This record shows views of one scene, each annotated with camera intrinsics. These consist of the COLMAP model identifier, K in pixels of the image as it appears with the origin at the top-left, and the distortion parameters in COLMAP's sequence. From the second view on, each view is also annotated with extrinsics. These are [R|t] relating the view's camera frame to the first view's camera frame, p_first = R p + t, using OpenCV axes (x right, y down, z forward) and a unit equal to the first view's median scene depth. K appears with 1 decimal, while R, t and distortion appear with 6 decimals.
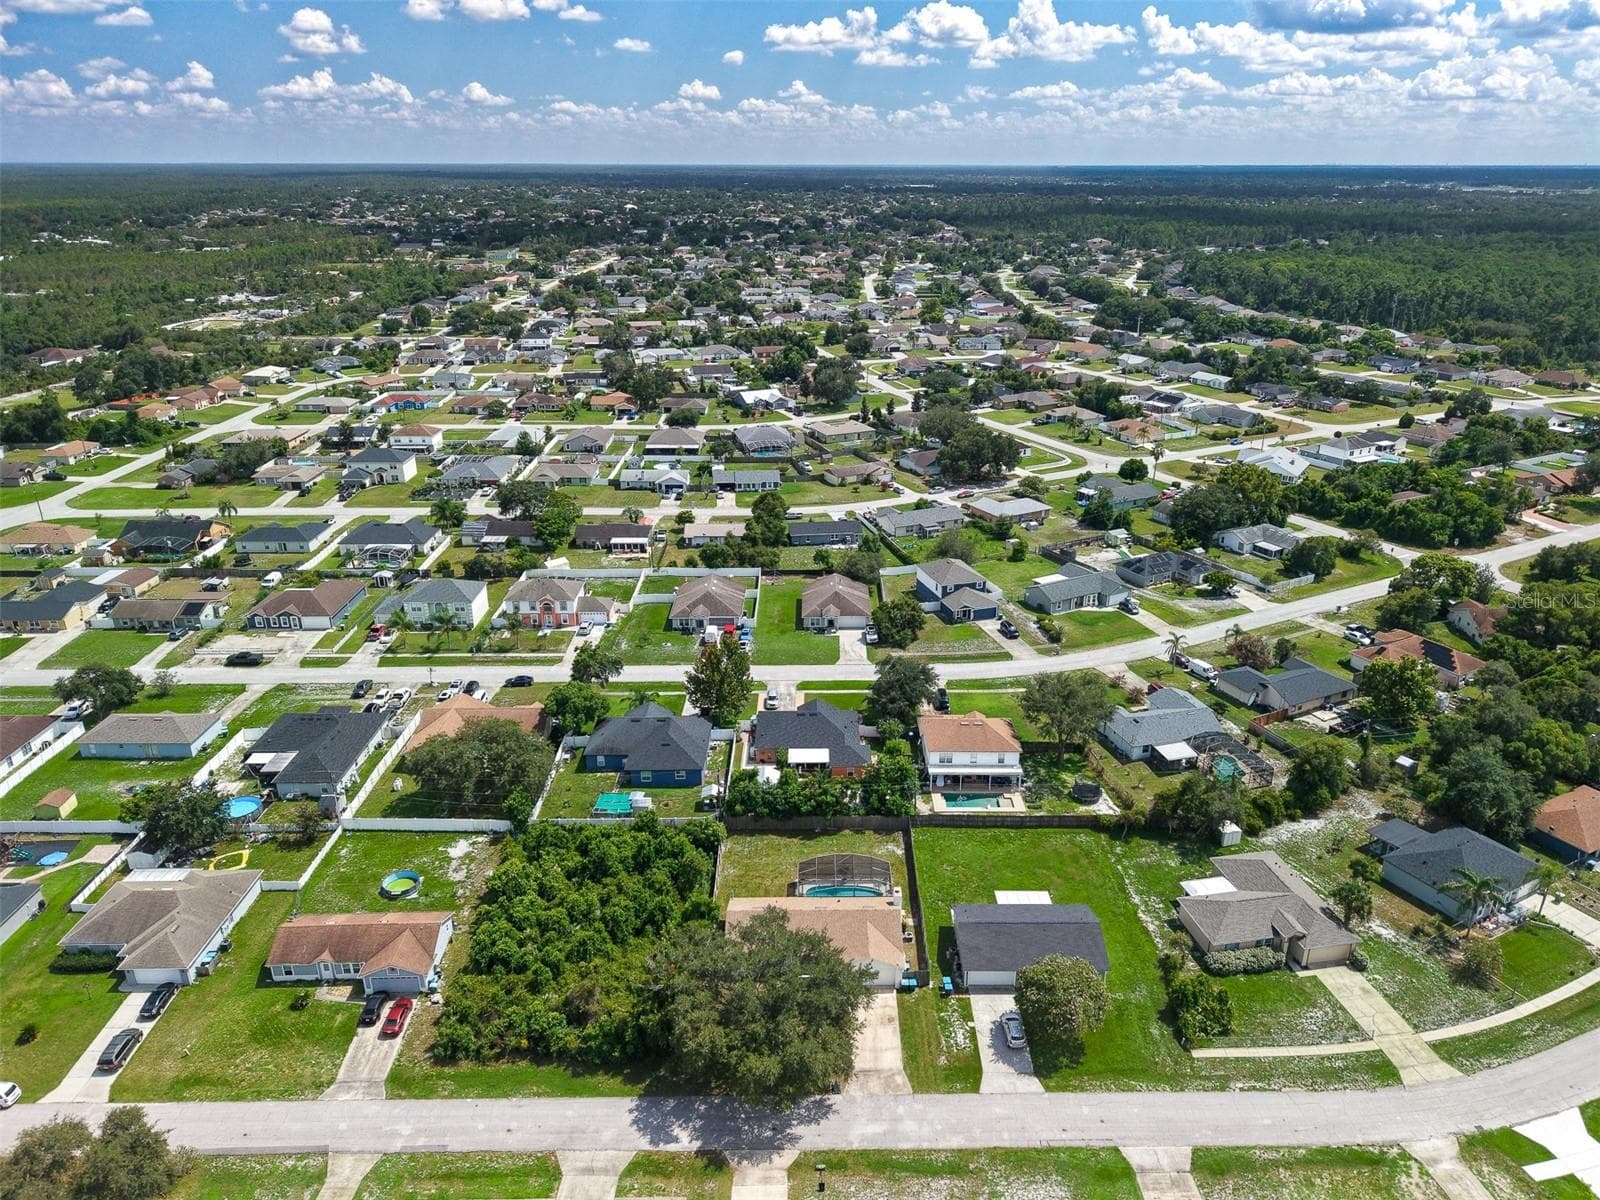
lens RADIAL K [[1068.8, 0, 810.4], [0, 1068.8, 603.3], [0, 0, 1]] dist [0.035032, -0.025771]
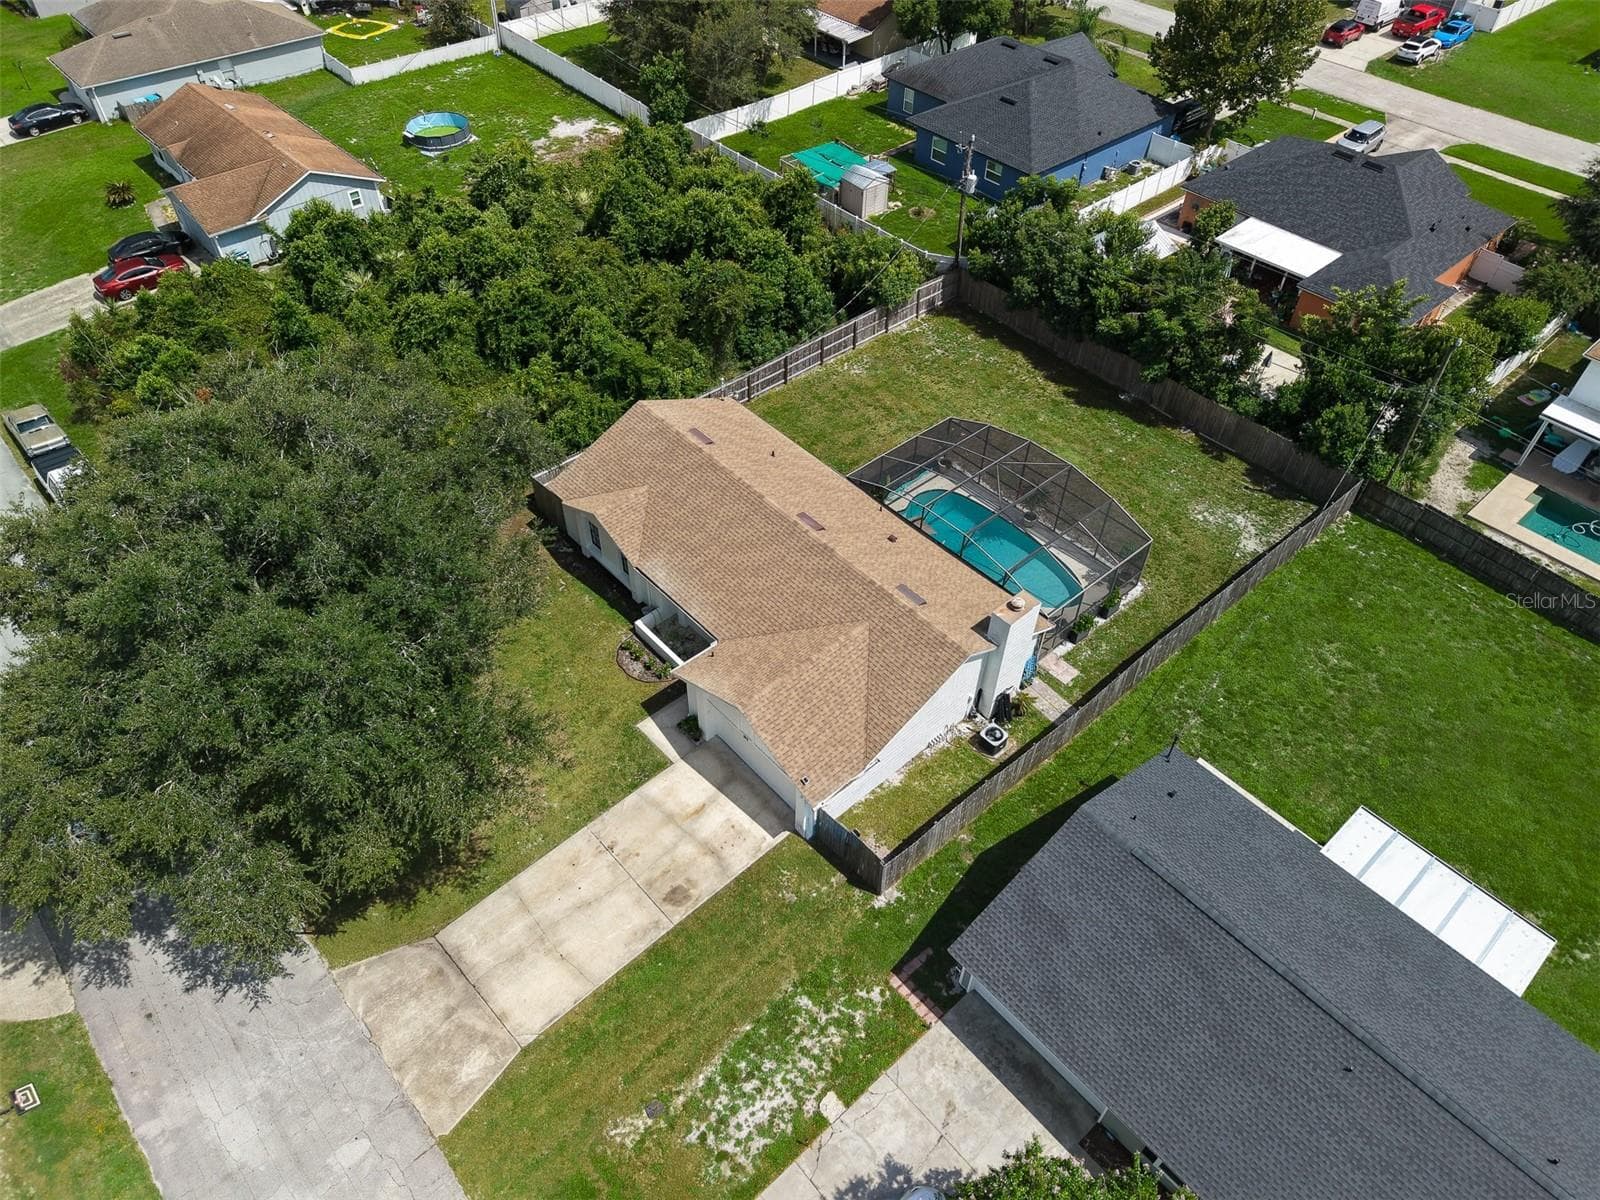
lens RADIAL K [[1068.8, 0, 810.4], [0, 1068.8, 603.3], [0, 0, 1]] dist [0.035032, -0.025771]
pose [[0.673227, 0.547035, -0.497512, 0.121940], [-0.295784, 0.815880, 0.496842, 0.084122], [0.677700, -0.187331, 0.711076, 0.469119]]
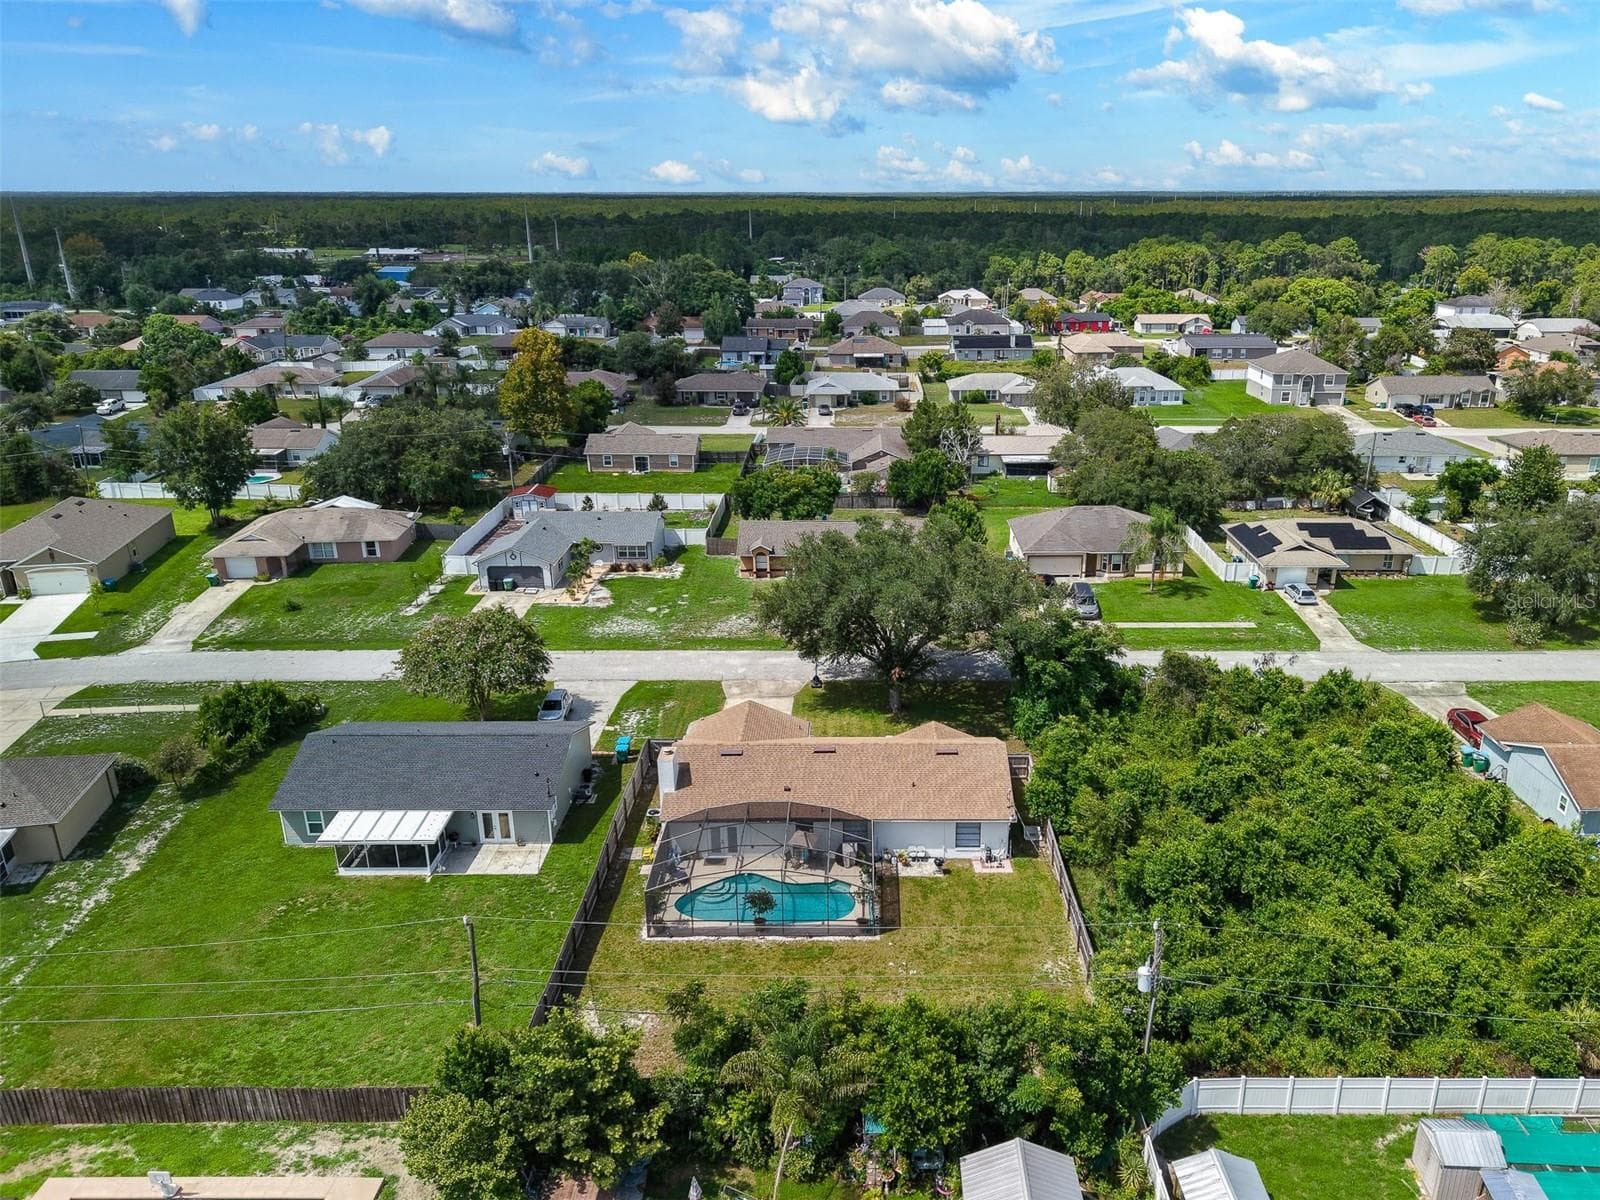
lens RADIAL K [[1169.6, 0, 855.5], [0, 1169.6, 601.8], [0, 0, 1]] dist [0.057655, -0.127144]
pose [[-0.999976, 0.006285, 0.002768, -0.003937], [0.006568, 0.757397, 0.652922, -0.083496], [0.002007, 0.652925, -0.757420, 0.858887]]
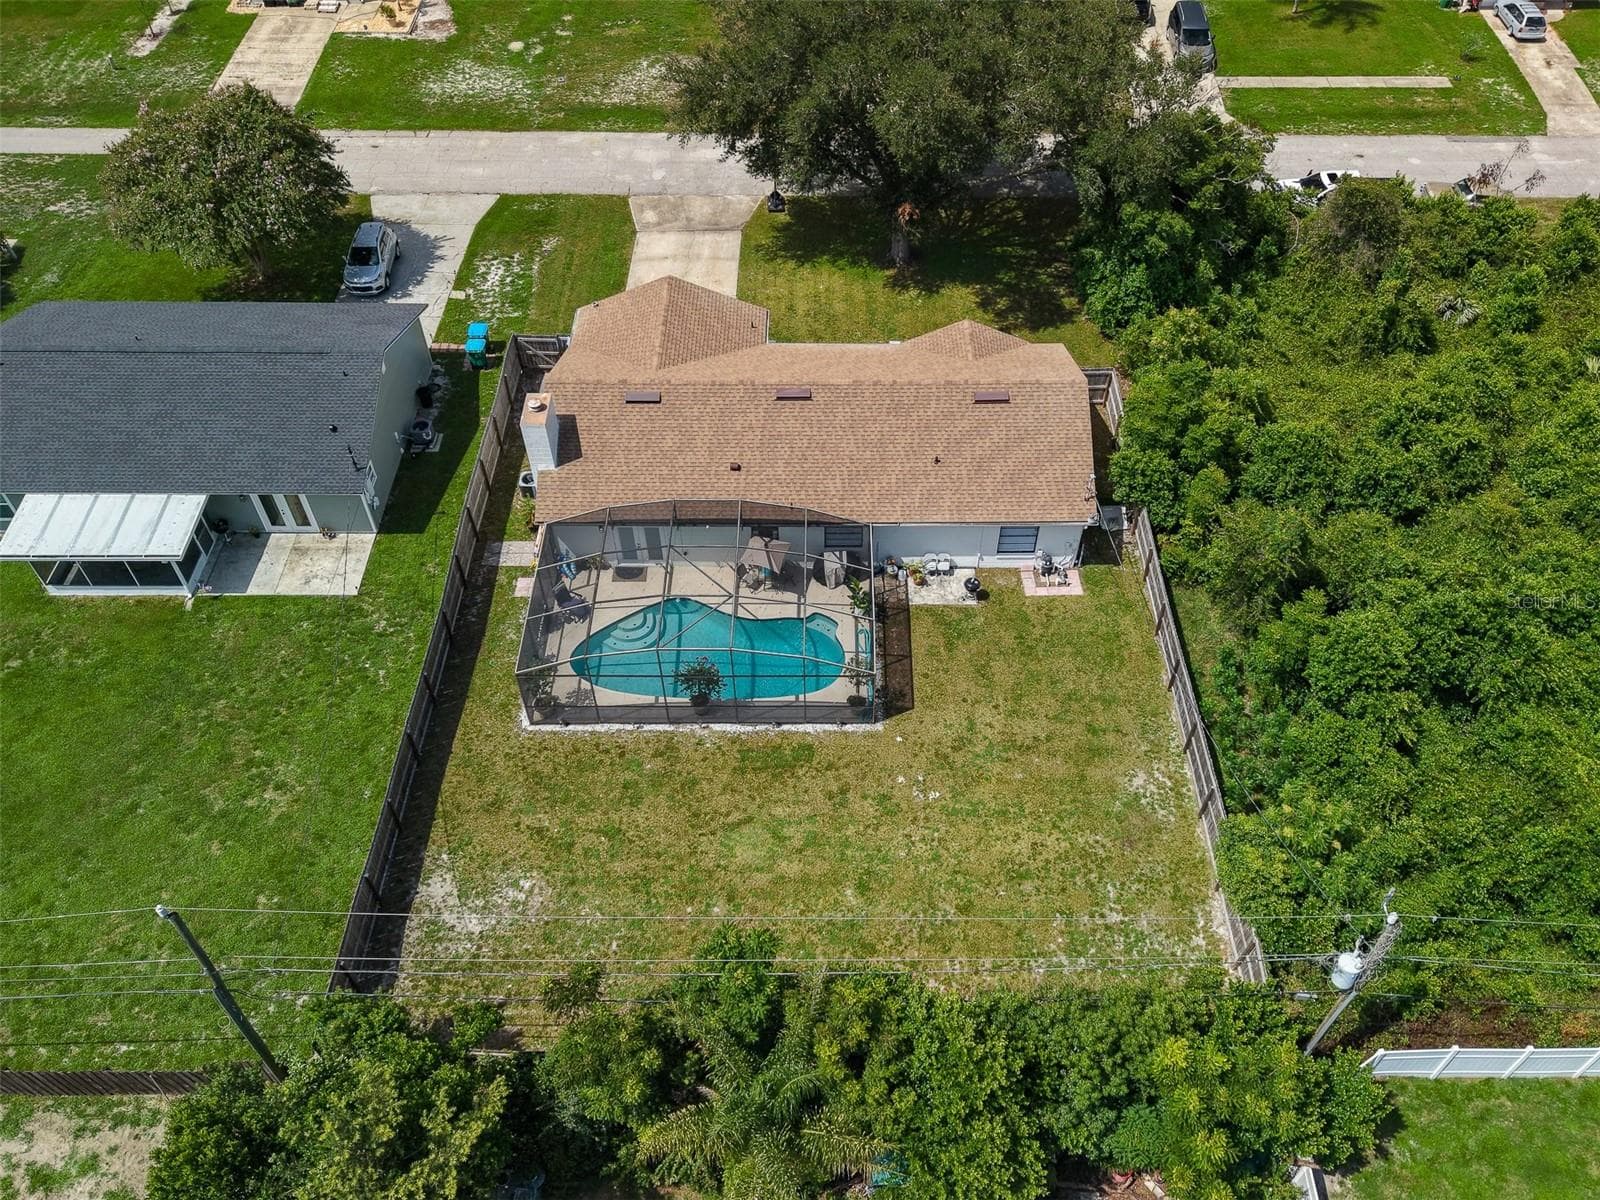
lens RADIAL K [[1269.8, 0, 825.6], [0, 1269.8, 651.9], [0, 0, 1]] dist [0.040430, -0.054062]
pose [[-0.999995, 0.002361, -0.002260, 0.001311], [-0.001371, 0.324809, 0.945779, -0.028703], [0.002967, 0.945777, -0.324804, 0.745098]]
